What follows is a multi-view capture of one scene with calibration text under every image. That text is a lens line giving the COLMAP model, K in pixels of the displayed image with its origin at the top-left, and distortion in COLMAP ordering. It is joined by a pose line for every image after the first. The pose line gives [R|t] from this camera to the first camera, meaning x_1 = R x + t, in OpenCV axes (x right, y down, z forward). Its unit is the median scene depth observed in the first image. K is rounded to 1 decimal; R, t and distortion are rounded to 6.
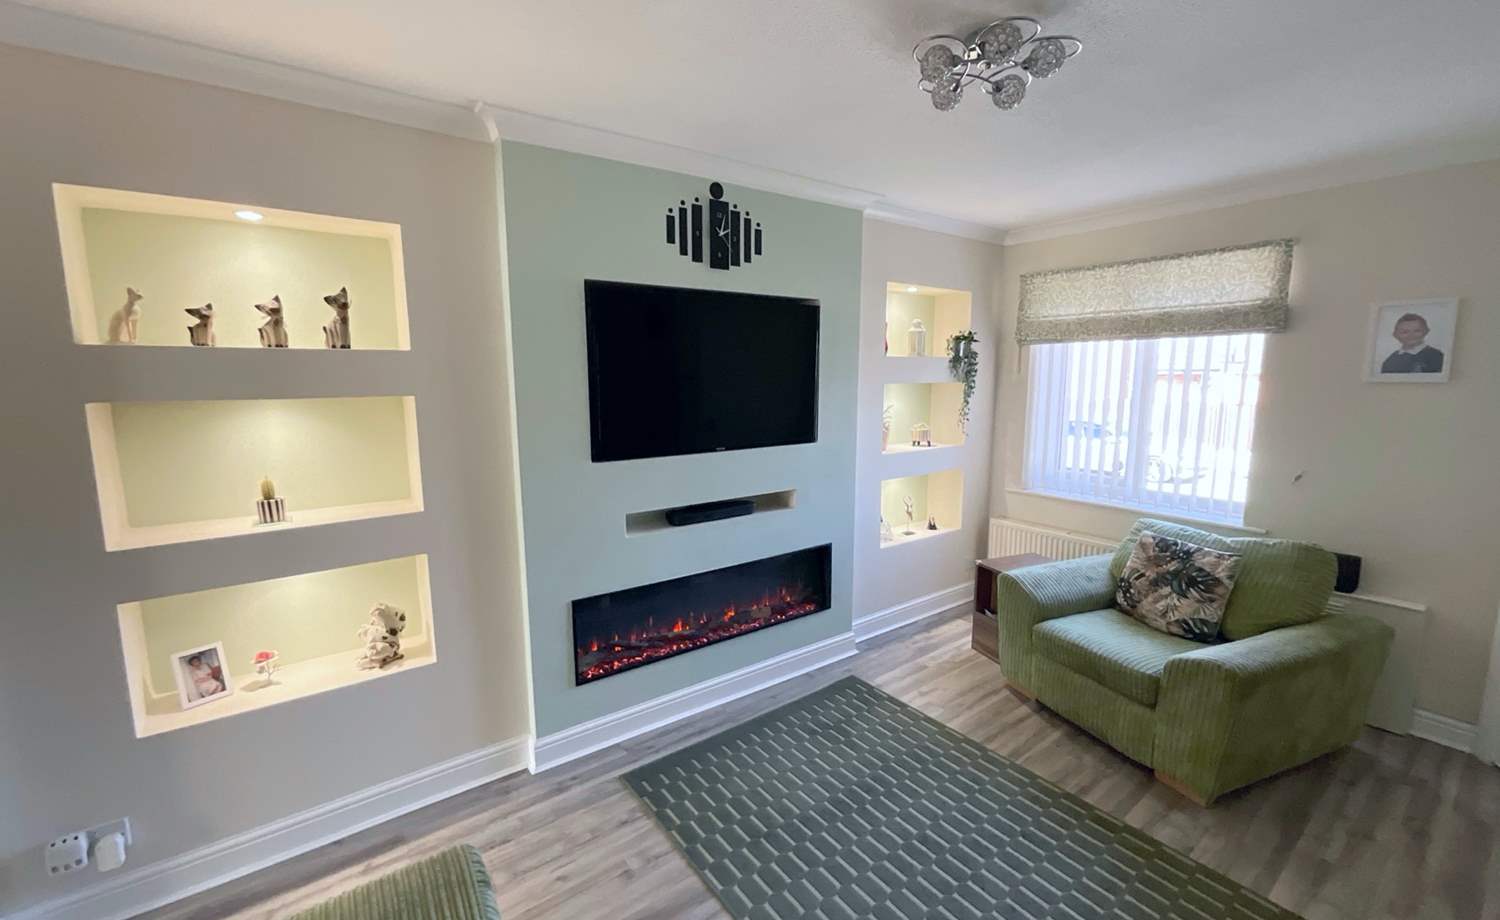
lens RADIAL K [[610.6, 0, 748.2], [0, 610.6, 461.4], [0, 0, 1]] dist [-0.002415, 0.000487]
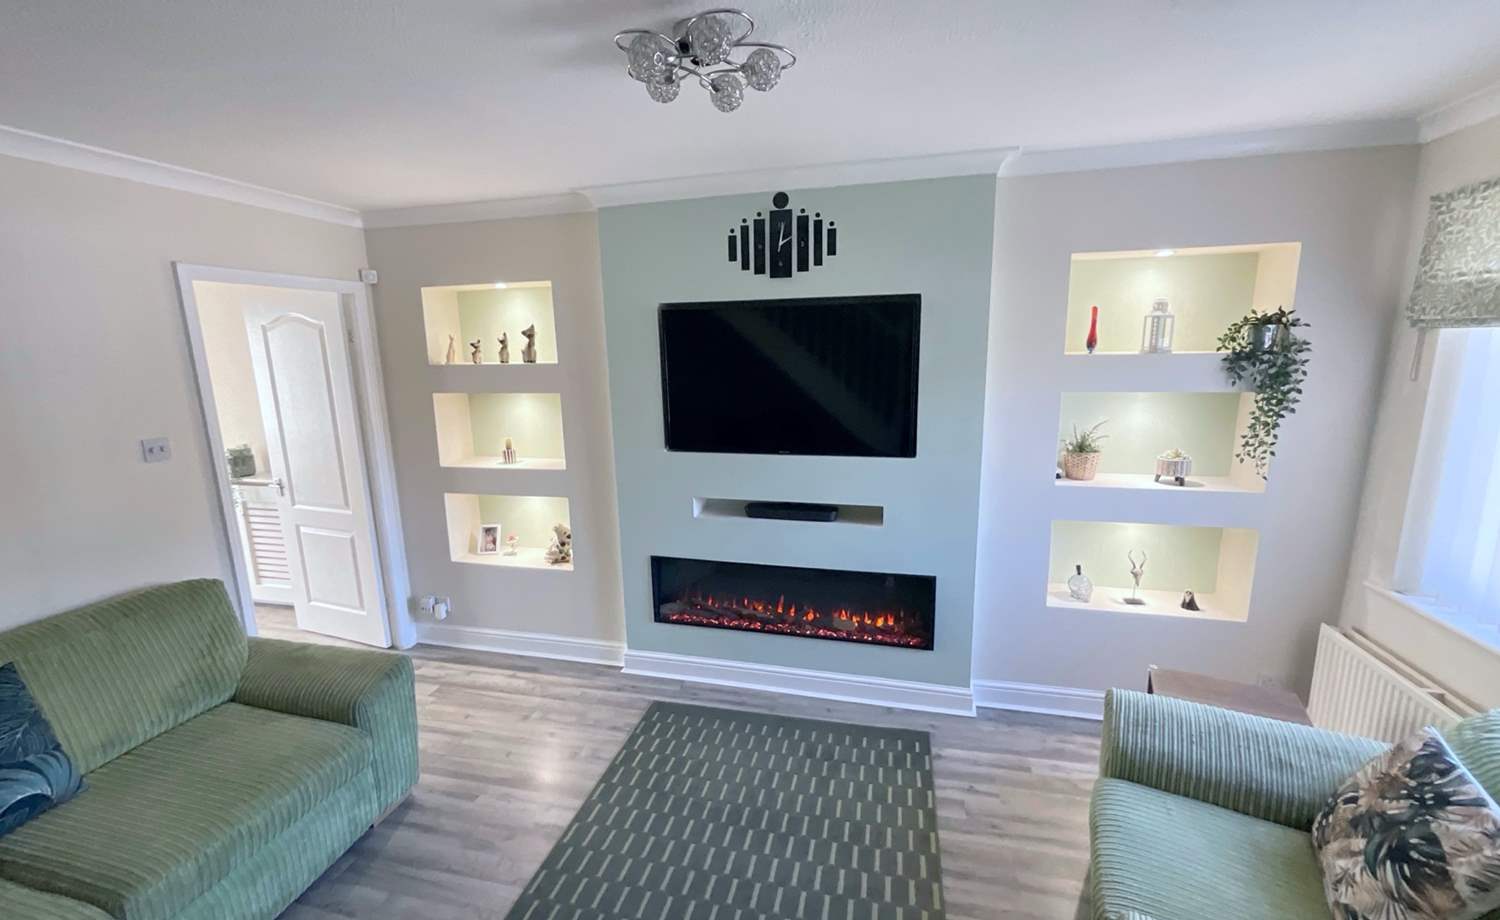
lens RADIAL K [[610.6, 0, 750.6], [0, 610.6, 460.1], [0, 0, 1]] dist [-0.002415, 0.000487]
pose [[0.641657, 0.136952, -0.754666, 0.737897], [-0.093191, 0.990561, 0.100525, -0.112355], [0.761309, 0.005825, 0.648363, 0.304280]]
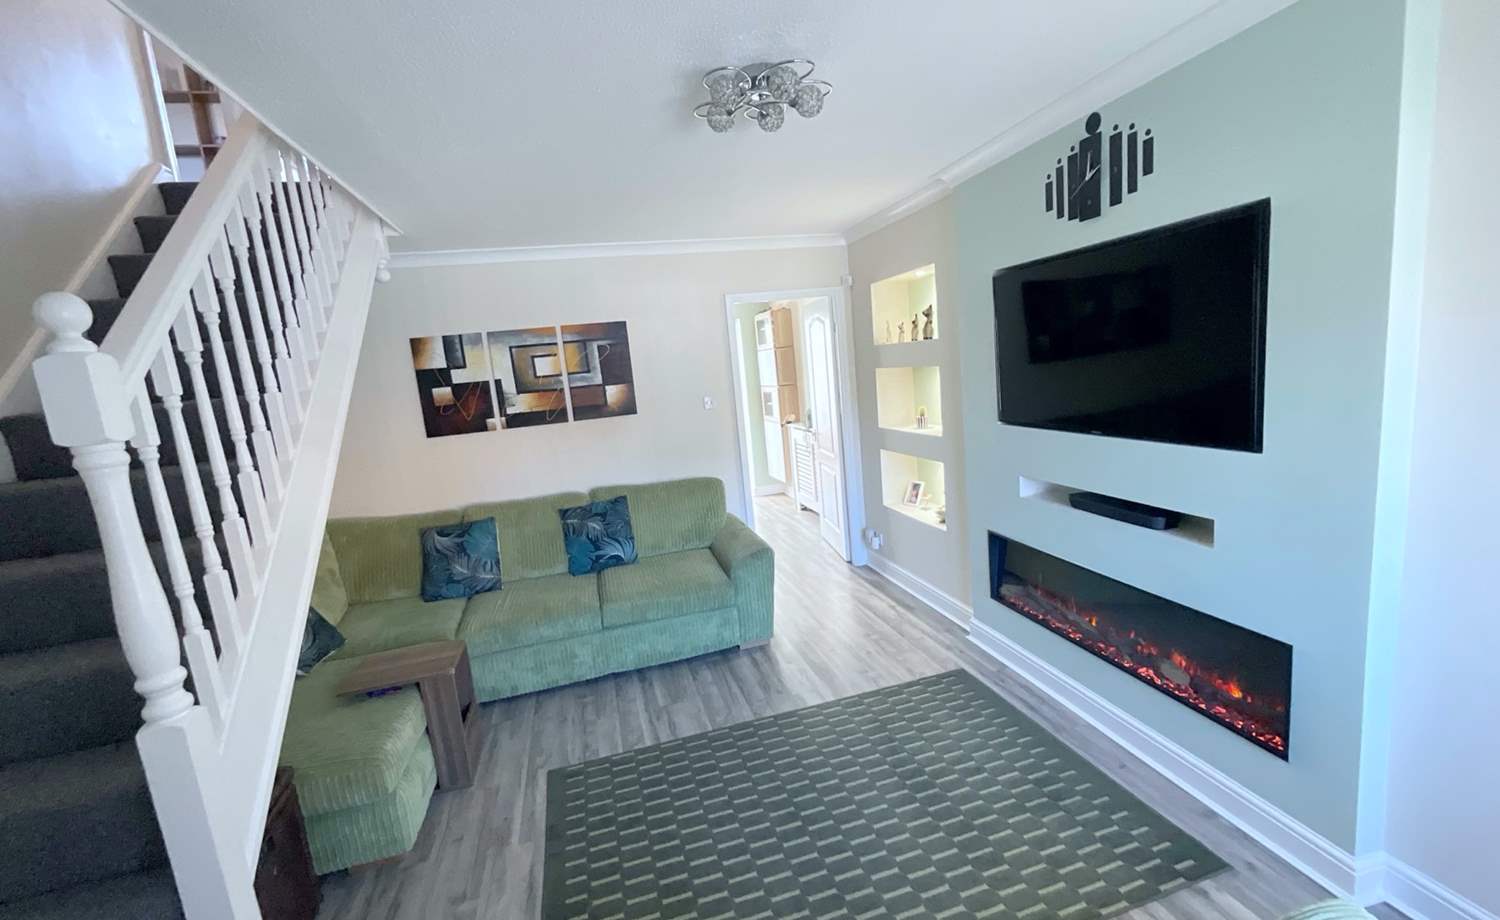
lens RADIAL K [[610.6, 0, 748.1], [0, 610.6, 459.0], [0, 0, 1]] dist [-0.002415, 0.000487]
pose [[-0.360375, 0.183205, -0.914640, 0.958808], [-0.038258, 0.976796, 0.210729, -0.152688], [0.932023, 0.110933, -0.345003, 0.894557]]
